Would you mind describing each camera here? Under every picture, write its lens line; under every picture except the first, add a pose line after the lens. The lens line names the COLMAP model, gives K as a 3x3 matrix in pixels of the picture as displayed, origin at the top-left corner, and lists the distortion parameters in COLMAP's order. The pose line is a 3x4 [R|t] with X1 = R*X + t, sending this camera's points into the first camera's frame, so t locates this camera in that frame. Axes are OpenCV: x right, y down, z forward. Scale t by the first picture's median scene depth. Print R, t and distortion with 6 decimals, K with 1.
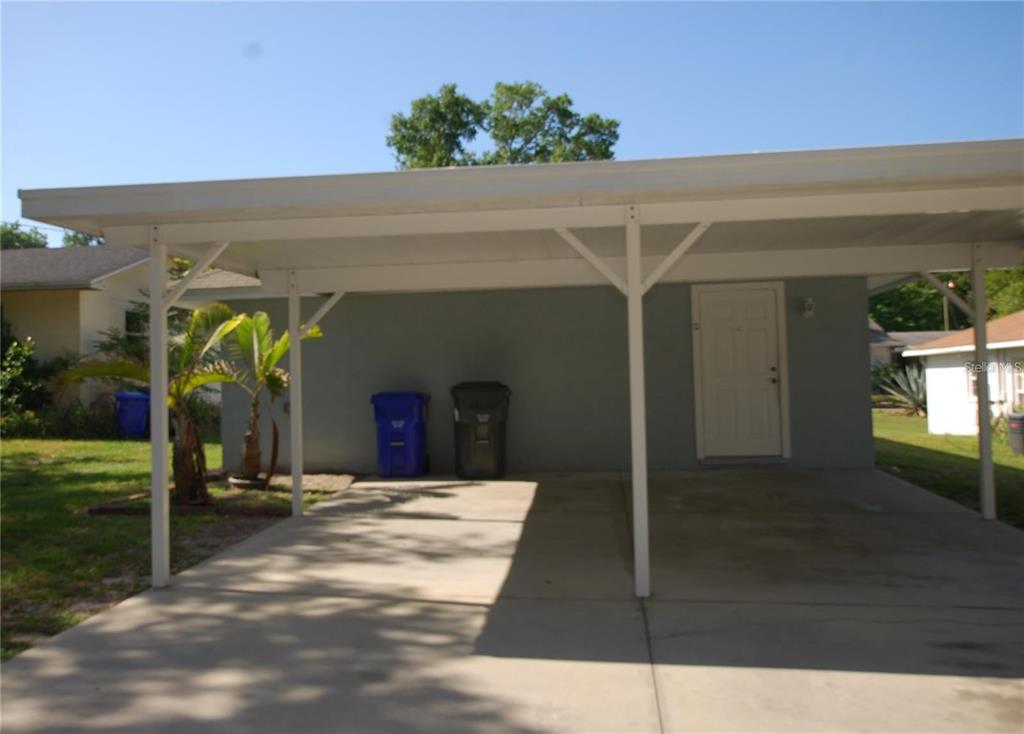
lens RADIAL K [[956.4, 0, 511.9], [0, 956.4, 366.2], [0, 0, 1]] dist [0.013059, 0.000000]
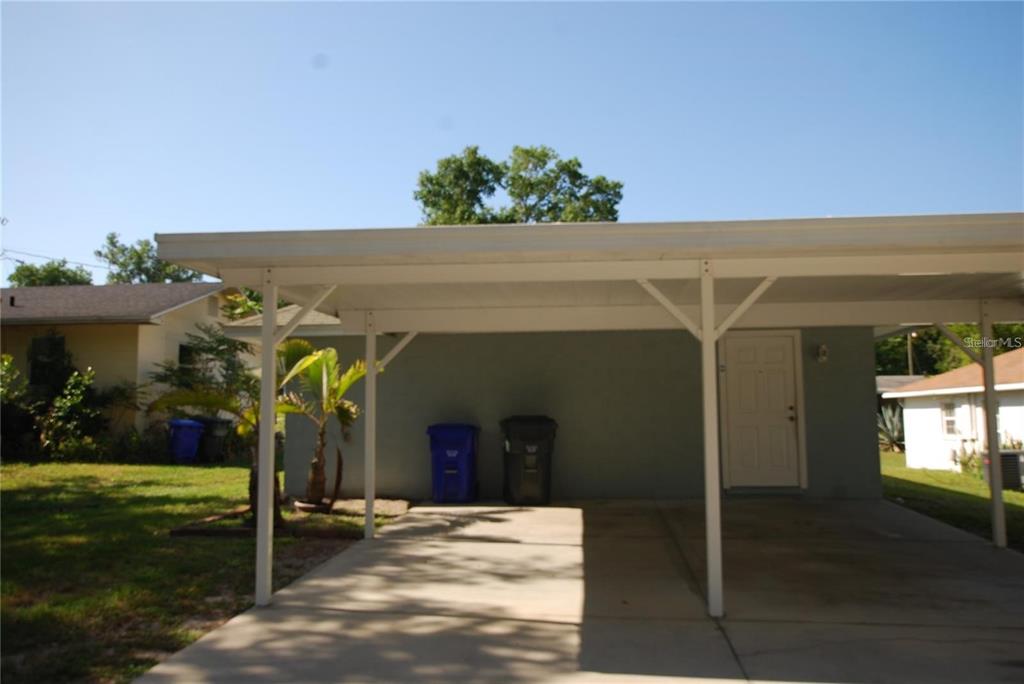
lens RADIAL K [[874.1, 0, 511.7], [0, 874.1, 342.9], [0, 0, 1]] dist [0.016904, 0.001527]
pose [[0.998631, 0.018672, 0.048870, -0.104020], [-0.015448, 0.997731, -0.065534, -0.000752], [-0.049982, 0.064689, 0.996653, -0.001695]]
